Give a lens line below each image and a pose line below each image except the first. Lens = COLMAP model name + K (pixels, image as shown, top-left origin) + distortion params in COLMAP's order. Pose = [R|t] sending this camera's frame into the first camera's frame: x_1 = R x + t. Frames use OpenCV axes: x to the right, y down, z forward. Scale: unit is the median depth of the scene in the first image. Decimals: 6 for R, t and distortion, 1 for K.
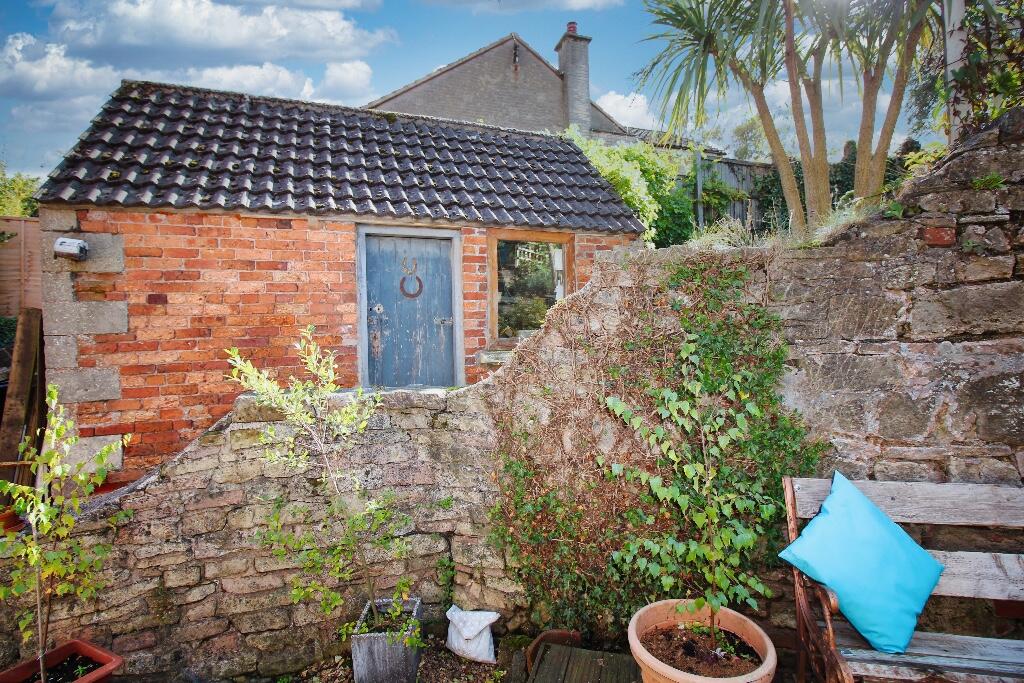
lens RADIAL K [[467.9, 0, 515.4], [0, 467.9, 327.5], [0, 0, 1]] dist [-0.001489, -0.013528]
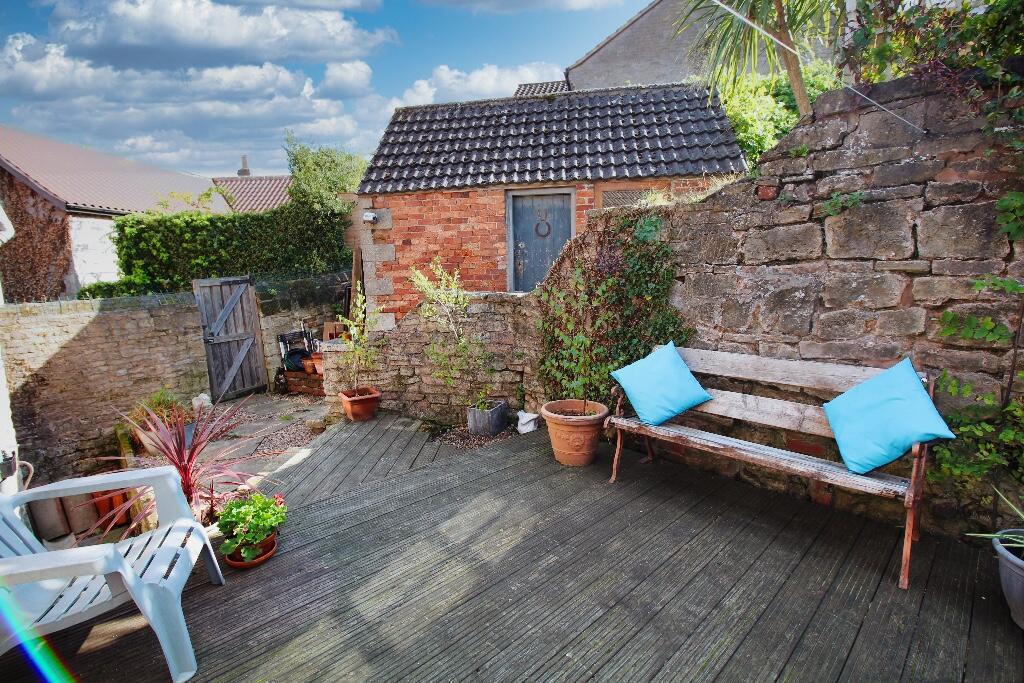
lens RADIAL K [[467.9, 0, 515.4], [0, 467.9, 327.5], [0, 0, 1]] dist [-0.001489, -0.013528]
pose [[0.856566, 0.073889, -0.510721, 0.748250], [0.001503, 0.989334, 0.145655, 0.005680], [0.516036, -0.125531, 0.847319, -0.523758]]
